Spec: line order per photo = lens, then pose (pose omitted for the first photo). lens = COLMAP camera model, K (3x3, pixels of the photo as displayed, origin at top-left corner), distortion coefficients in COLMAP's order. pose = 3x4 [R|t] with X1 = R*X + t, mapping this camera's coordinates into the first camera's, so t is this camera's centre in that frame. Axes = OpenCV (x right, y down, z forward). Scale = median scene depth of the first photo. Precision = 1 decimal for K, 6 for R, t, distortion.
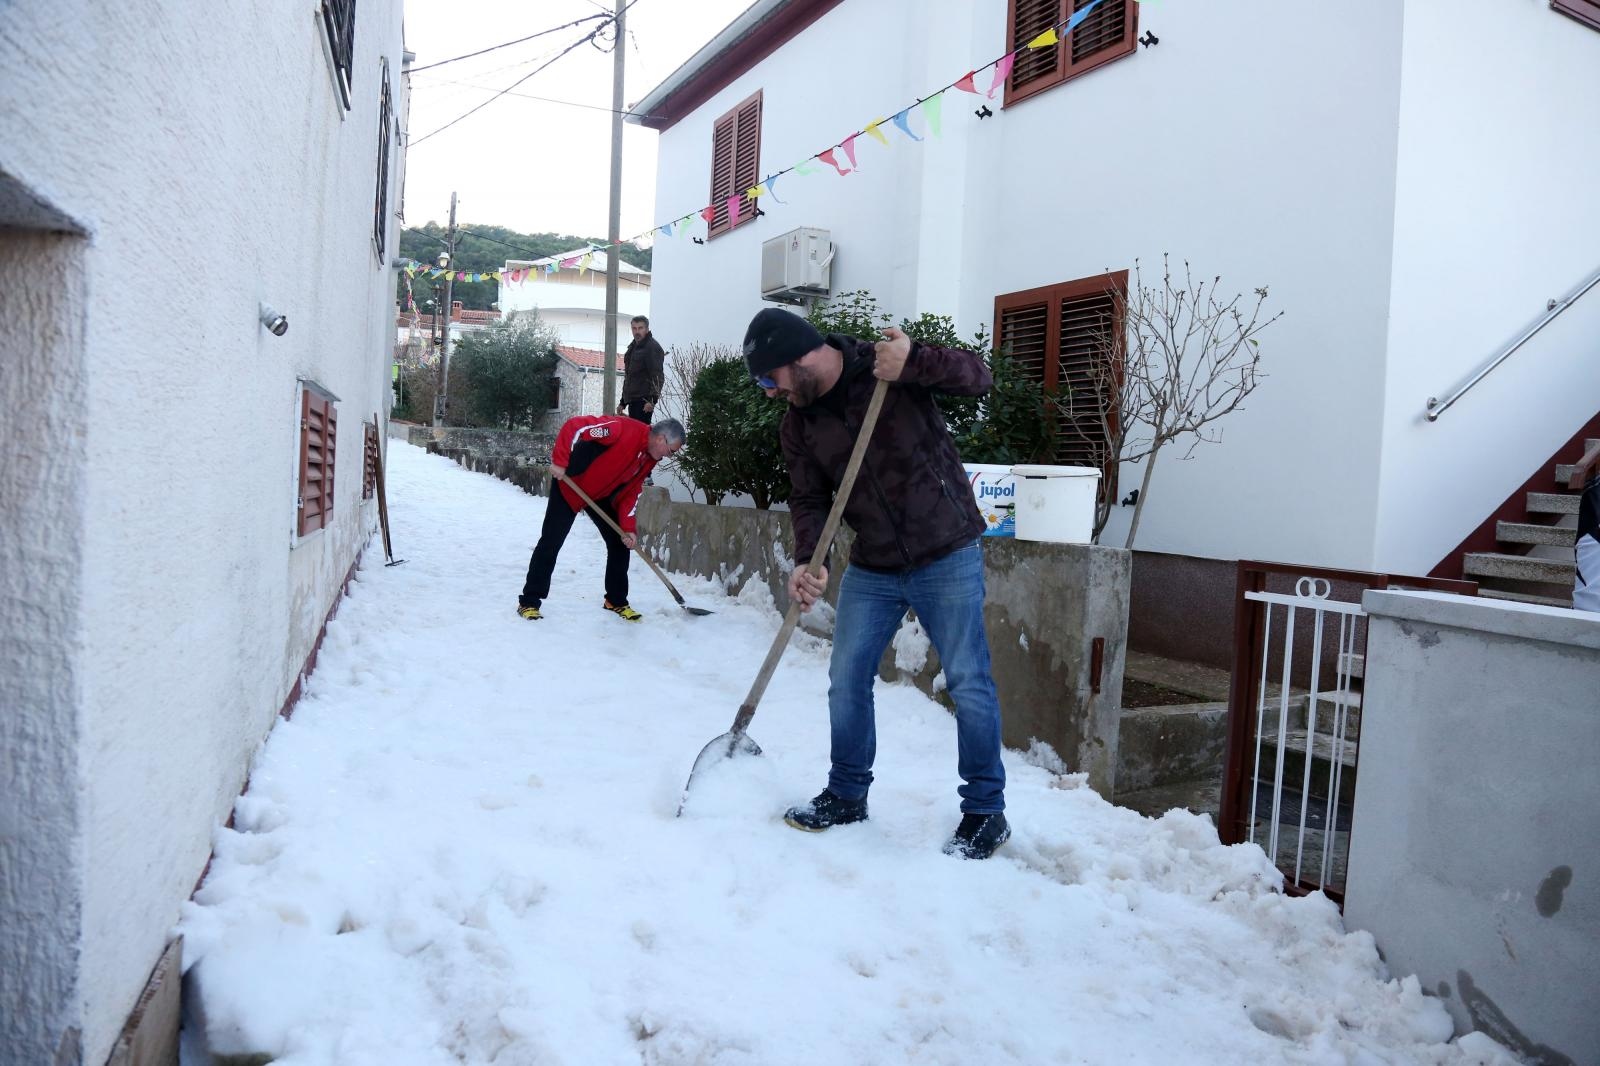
lens RADIAL K [[1040.4, 0, 800.0], [0, 1040.4, 533.0], [0, 0, 1]] dist [-0.136100, 0.062914]
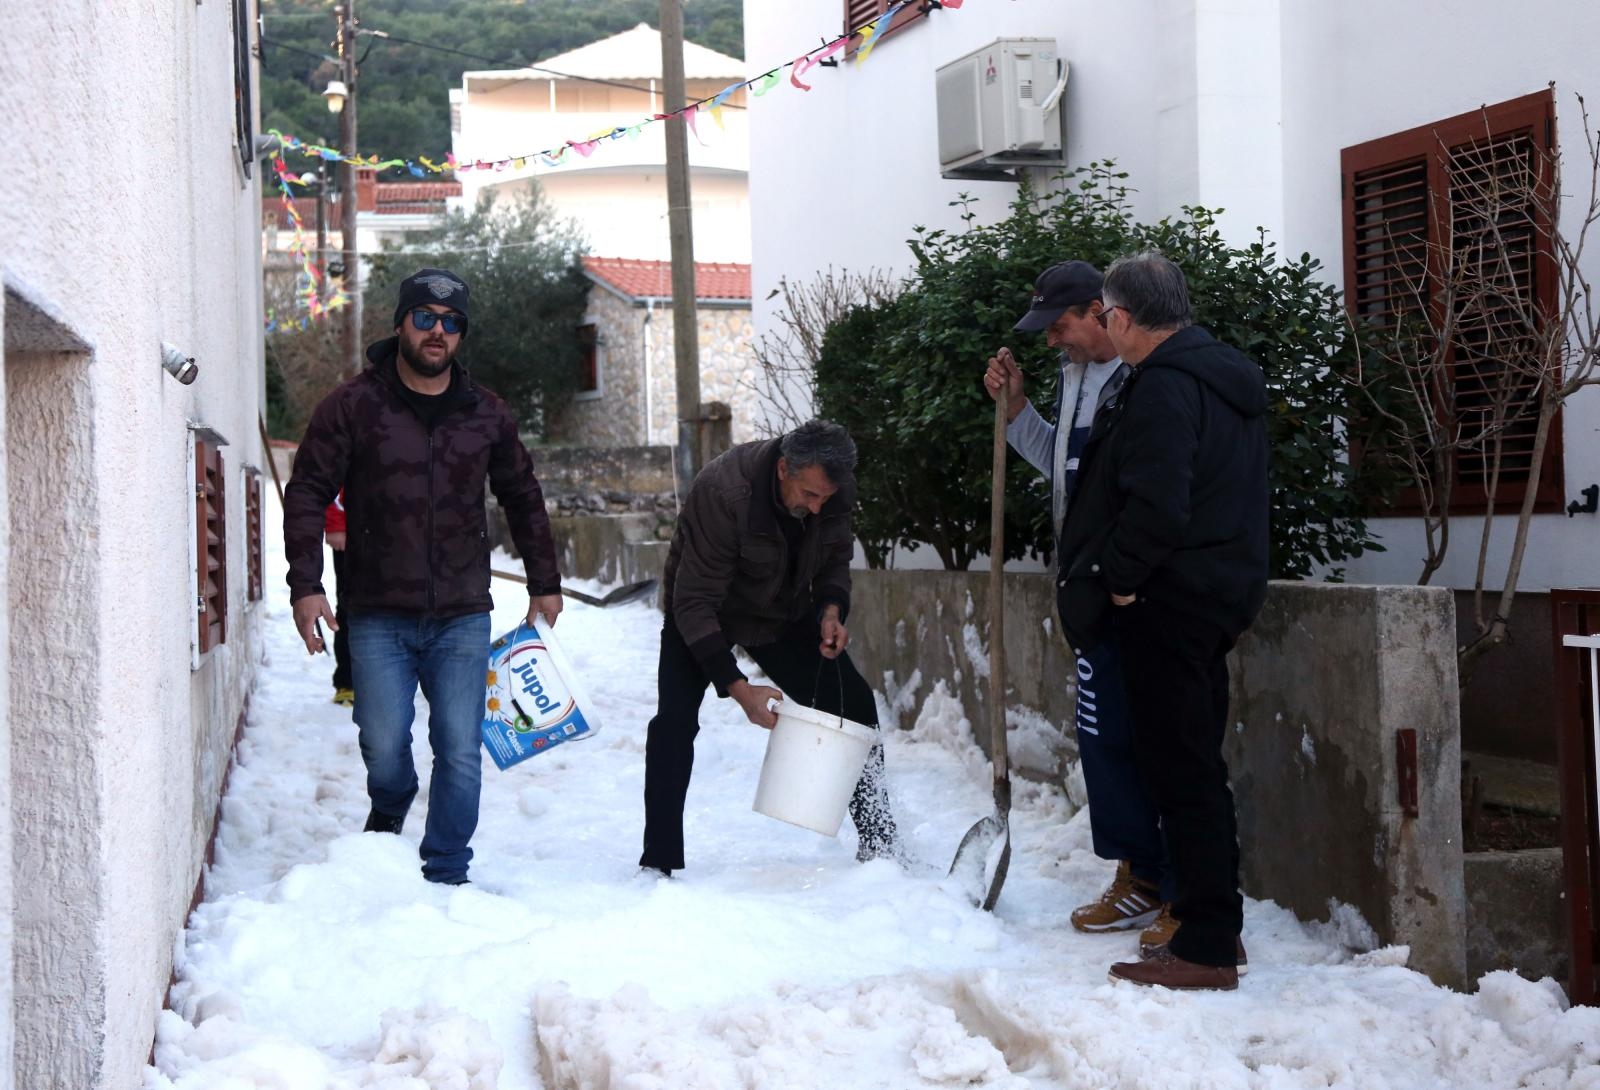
lens RADIAL K [[2414.1, 0, 800.0], [0, 2414.1, 545.0], [0, 0, 1]] dist [-0.001582, 0.049545]
pose [[0.985452, -0.073093, -0.153432, 0.417960], [0.067160, 0.996793, -0.043511, 0.073385], [0.156120, 0.032573, 0.987201, -1.434597]]
